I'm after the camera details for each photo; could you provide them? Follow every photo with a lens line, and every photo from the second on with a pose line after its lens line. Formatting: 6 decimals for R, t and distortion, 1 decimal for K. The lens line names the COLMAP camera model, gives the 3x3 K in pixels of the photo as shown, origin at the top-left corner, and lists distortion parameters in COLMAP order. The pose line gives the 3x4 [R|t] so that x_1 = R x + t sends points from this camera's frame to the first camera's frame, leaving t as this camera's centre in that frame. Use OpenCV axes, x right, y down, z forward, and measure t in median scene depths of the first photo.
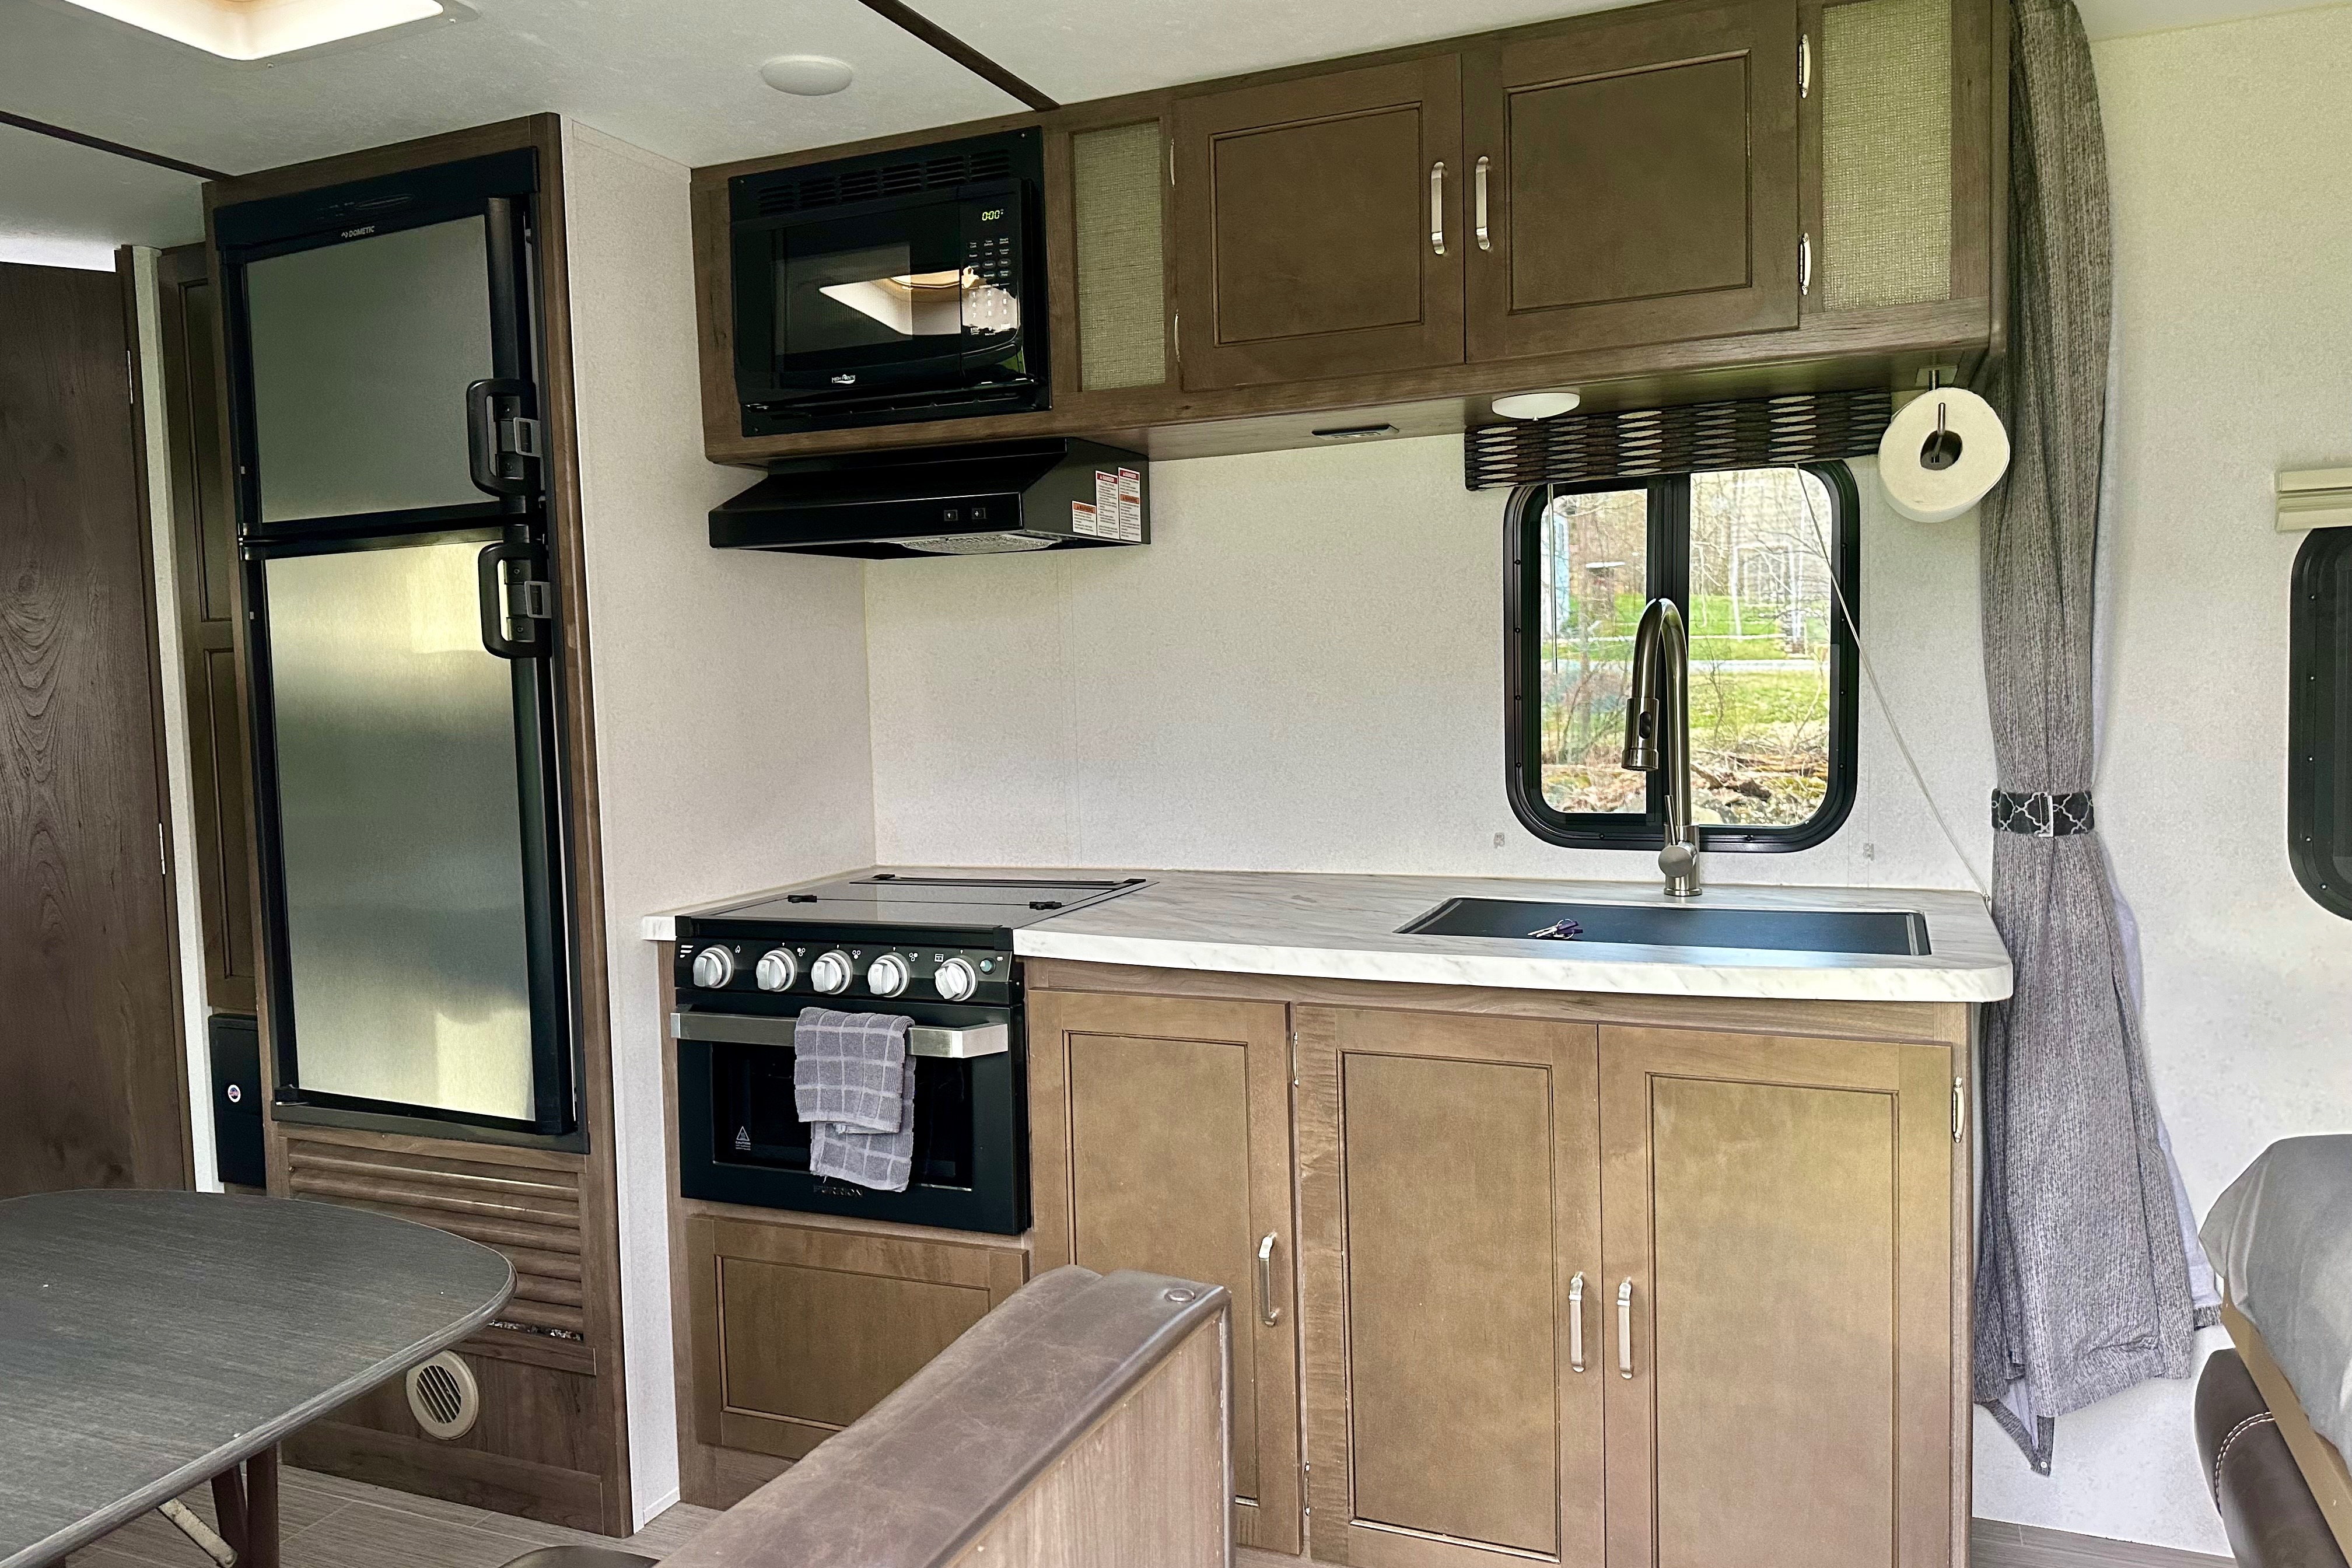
lens RADIAL K [[1607.2, 0, 1174.9], [0, 1607.2, 768.1], [0, 0, 1]] dist [0.041881, -0.073861]
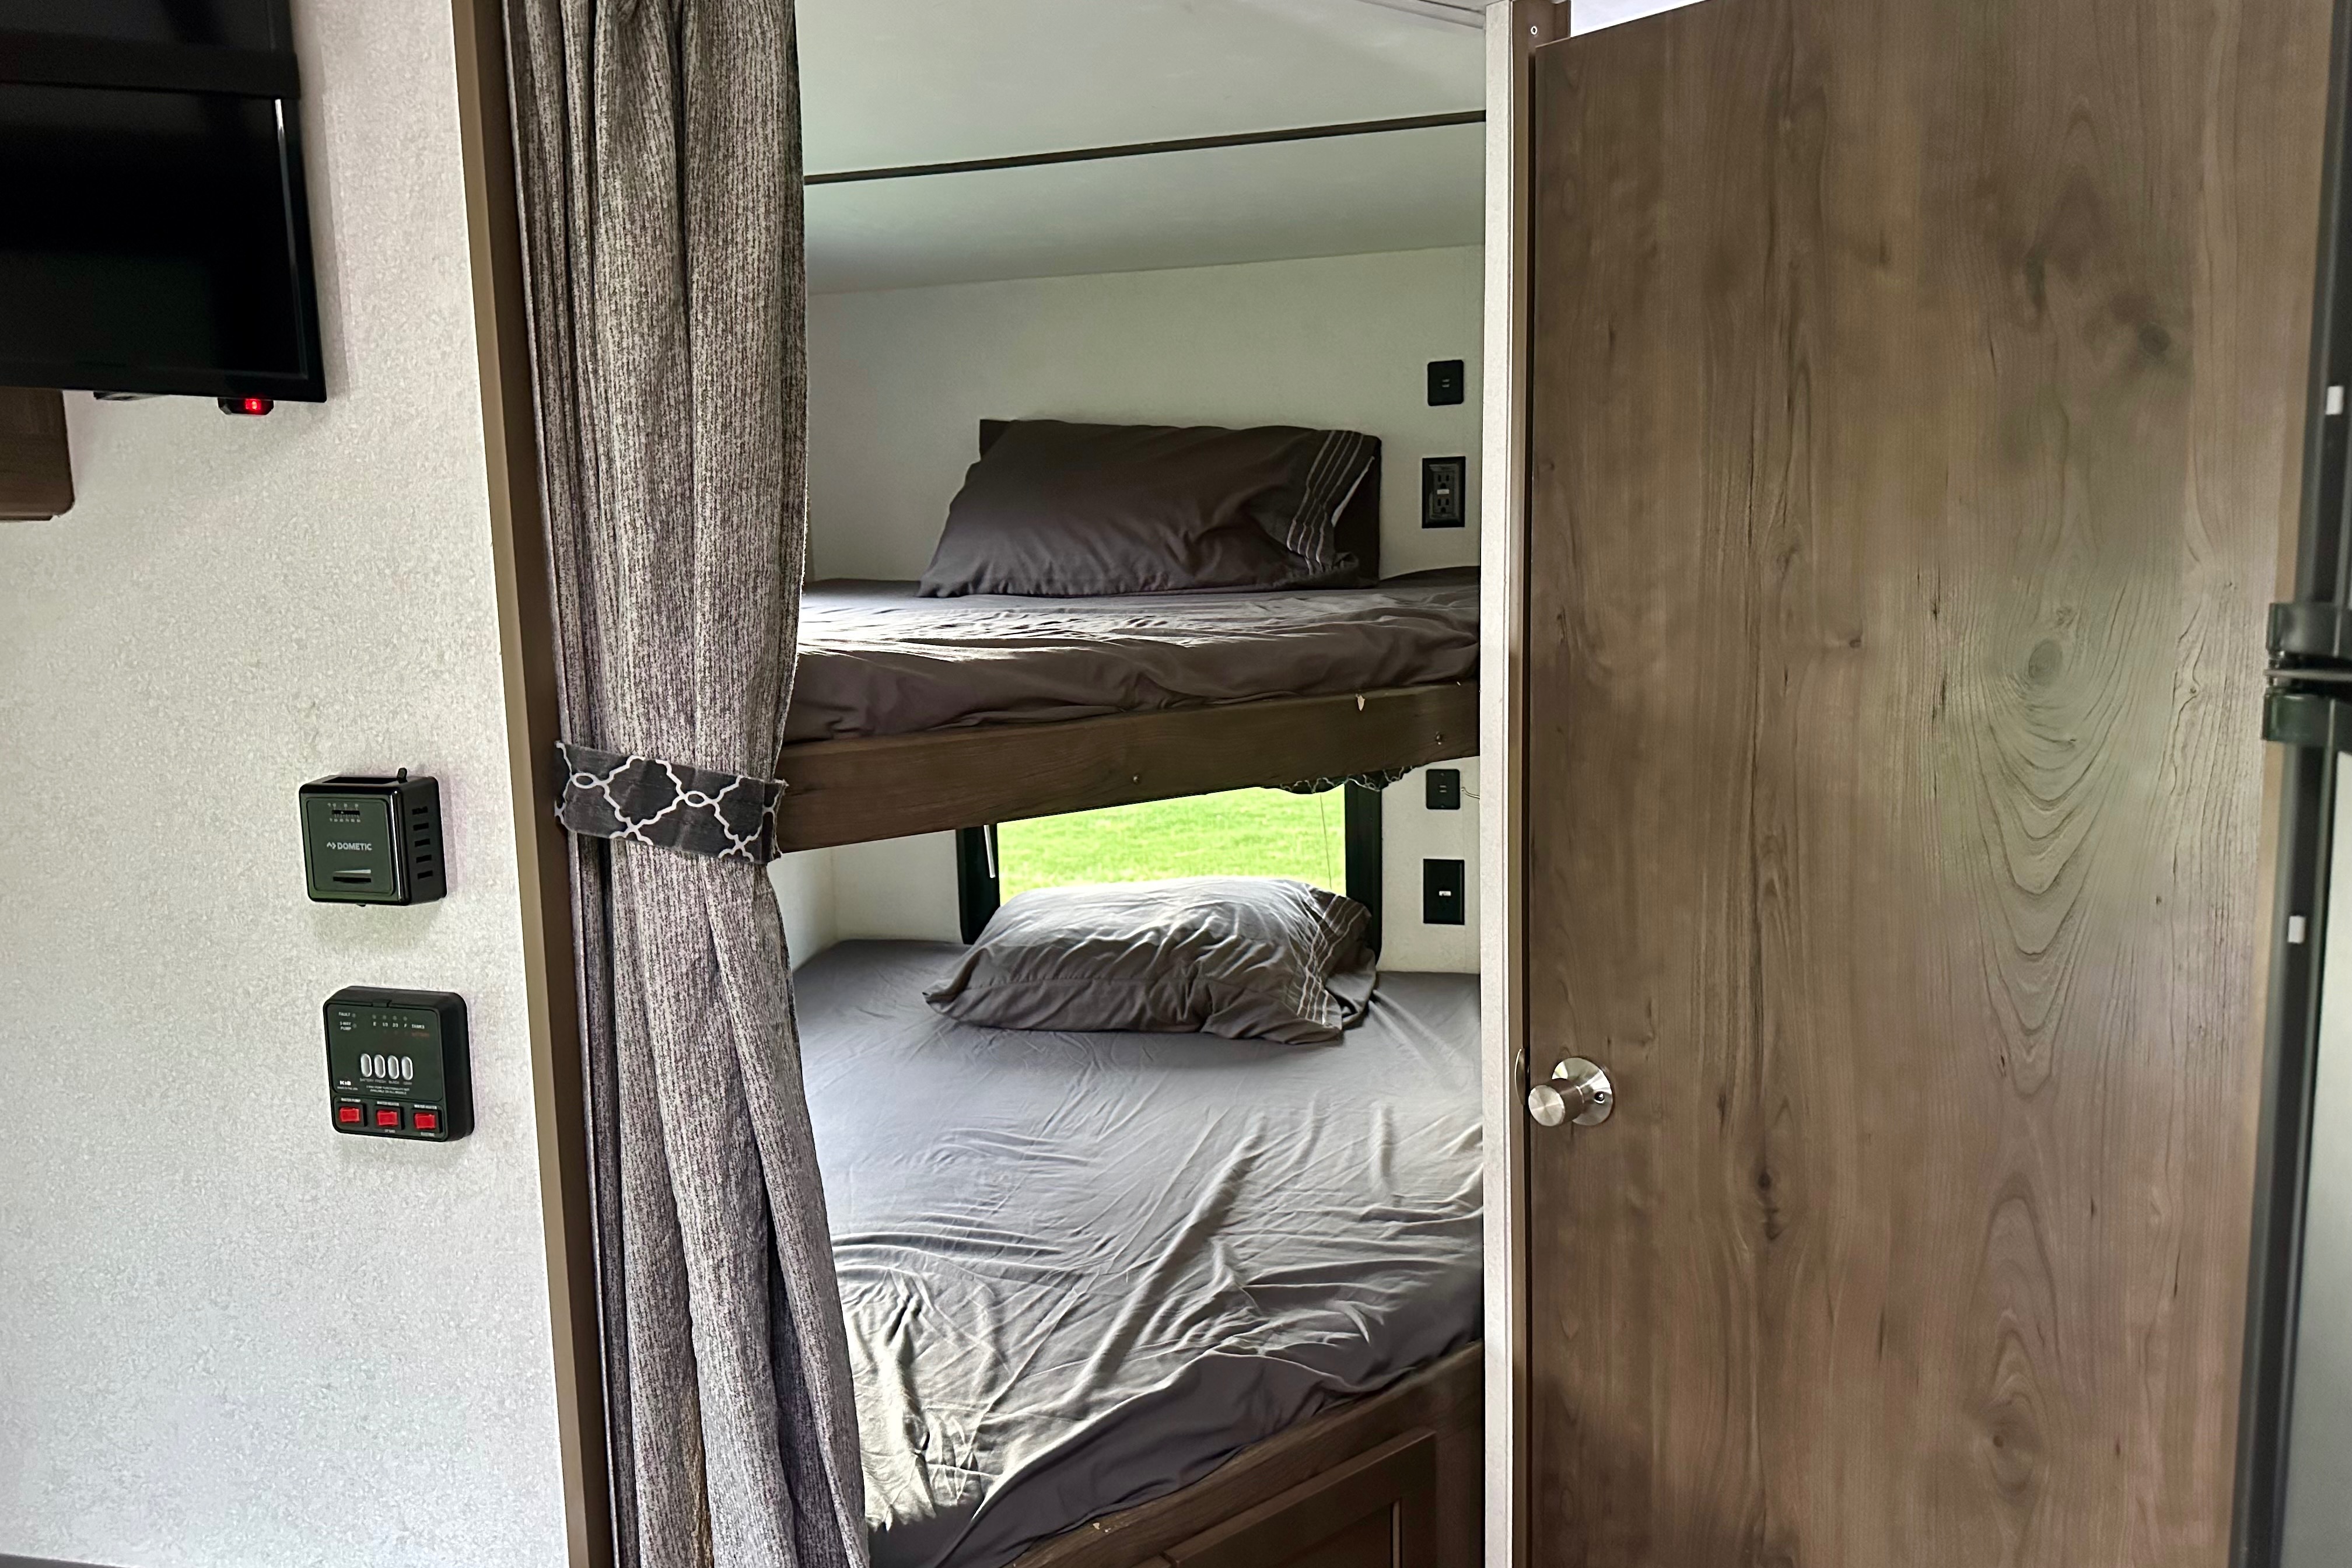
lens RADIAL K [[1613.7, 0, 1145.9], [0, 1613.7, 776.8], [0, 0, 1]] dist [0.080945, -0.161337]
pose [[0.121345, 0.150746, -0.981097, -0.364480], [-0.030213, 0.988504, 0.148148, -0.171855], [0.992150, 0.011665, 0.124505, 0.851026]]
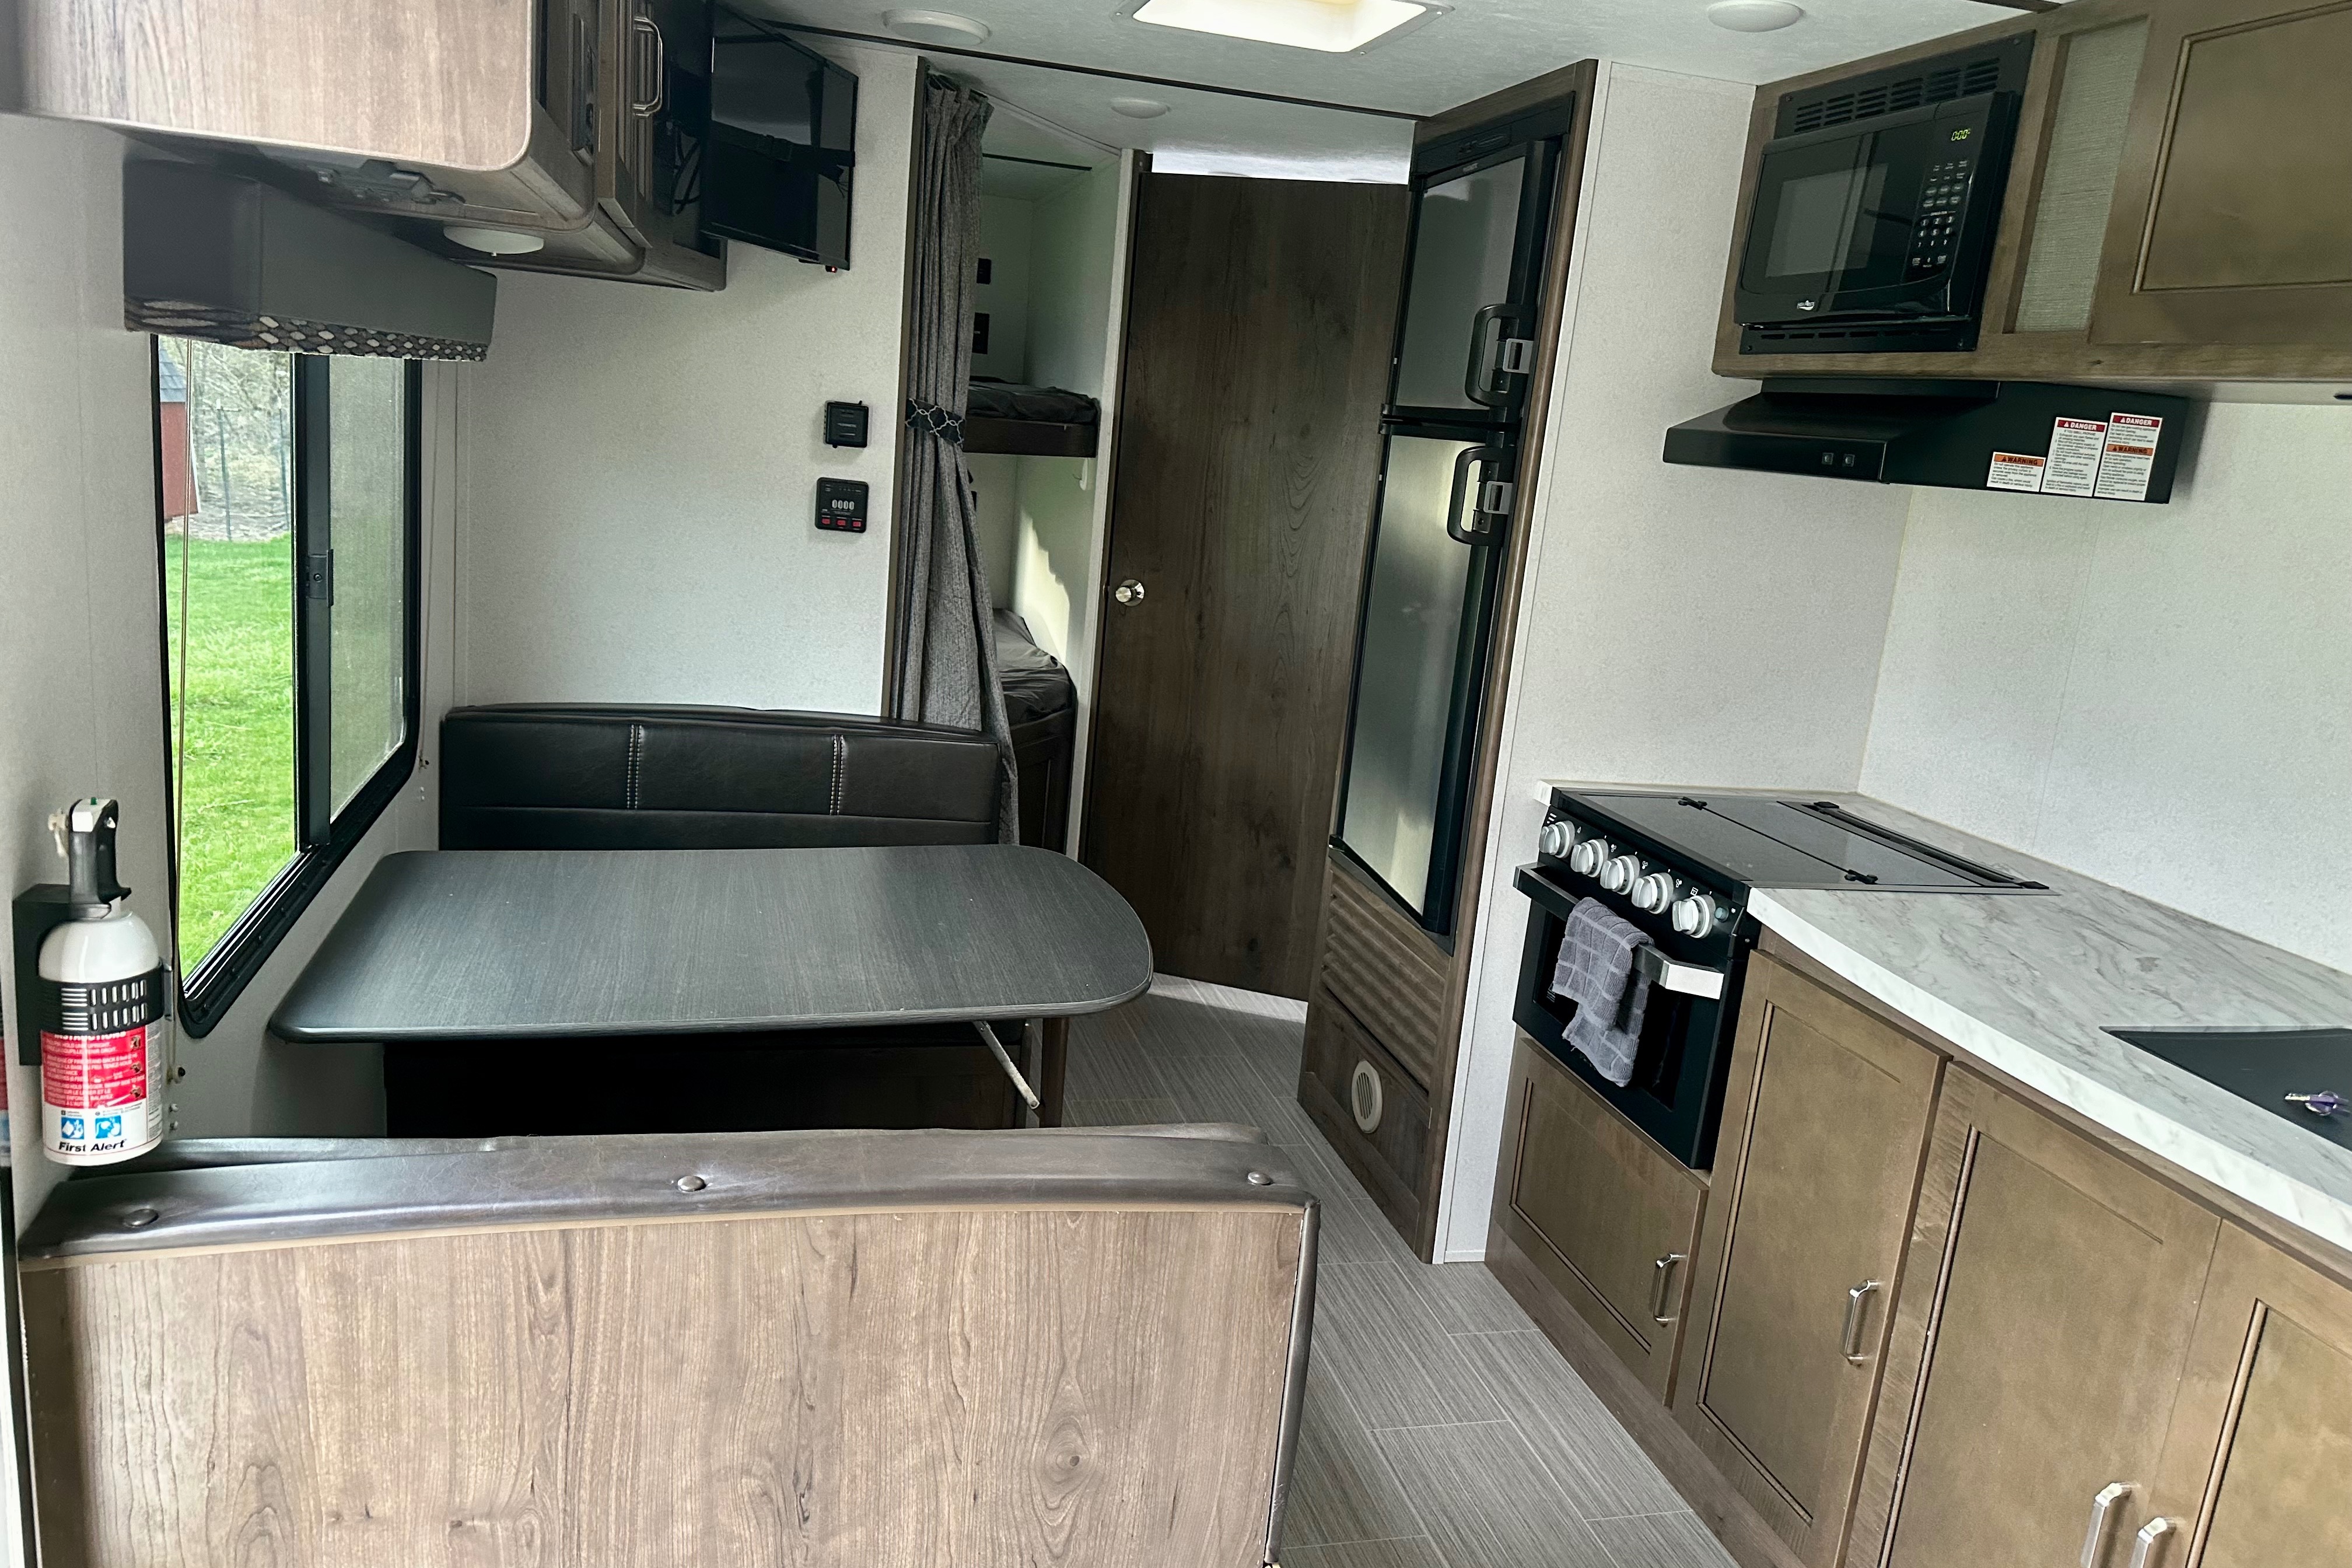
lens RADIAL K [[1613.7, 0, 1145.9], [0, 1613.7, 776.8], [0, 0, 1]] dist [0.080945, -0.161337]
pose [[0.578917, 0.252964, -0.775154, 0.421619], [-0.151270, 0.967476, 0.202751, -0.107380], [0.801232, -0.000119, 0.598354, 0.084892]]
